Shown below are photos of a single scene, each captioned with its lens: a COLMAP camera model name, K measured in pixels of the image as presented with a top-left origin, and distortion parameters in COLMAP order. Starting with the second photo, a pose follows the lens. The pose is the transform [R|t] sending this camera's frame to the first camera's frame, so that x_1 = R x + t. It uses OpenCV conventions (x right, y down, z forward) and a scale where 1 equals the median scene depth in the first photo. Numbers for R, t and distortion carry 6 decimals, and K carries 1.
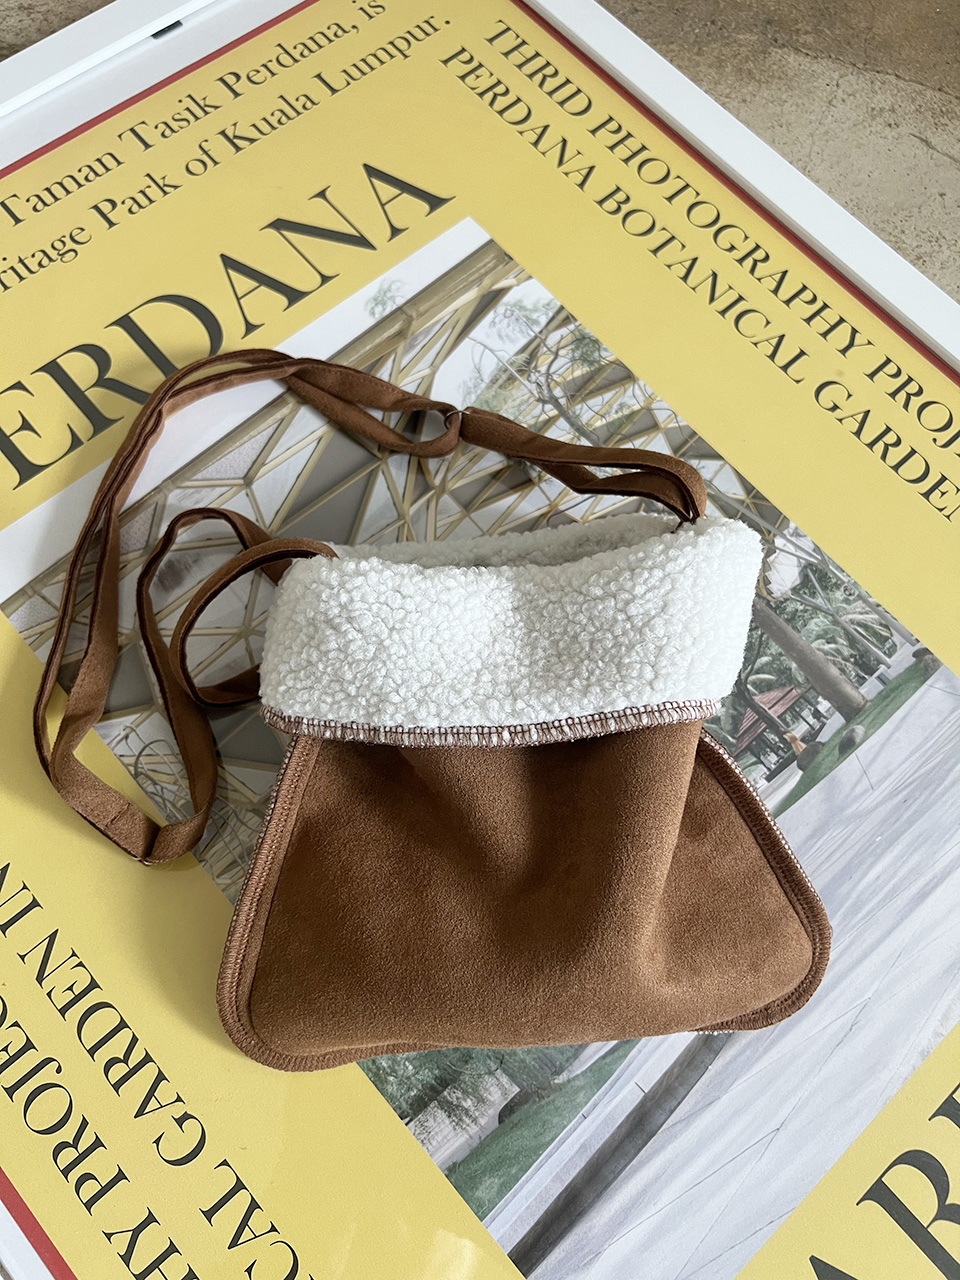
lens RADIAL K [[962.4, 0, 490.2], [0, 962.4, 645.8], [0, 0, 1]] dist [0.073701, -0.120342]
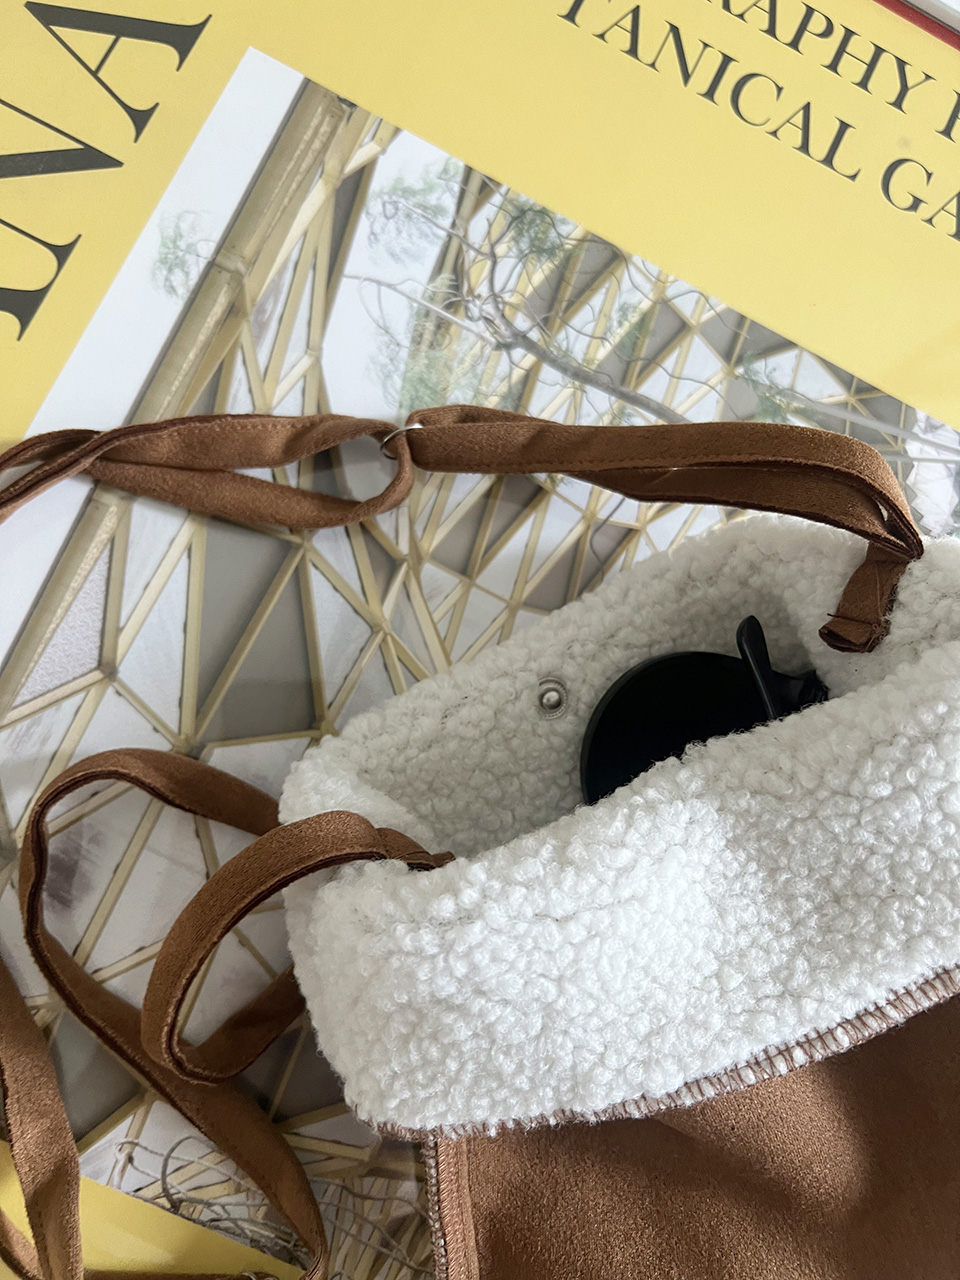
lens RADIAL K [[965.9, 0, 480.3], [0, 965.9, 646.9], [0, 0, 1]] dist [-0.010085, 0.005604]
pose [[0.920854, -0.373864, 0.110693, -0.097952], [0.328487, 0.896821, 0.296325, -0.269702], [-0.210057, -0.236511, 0.948651, 0.385003]]
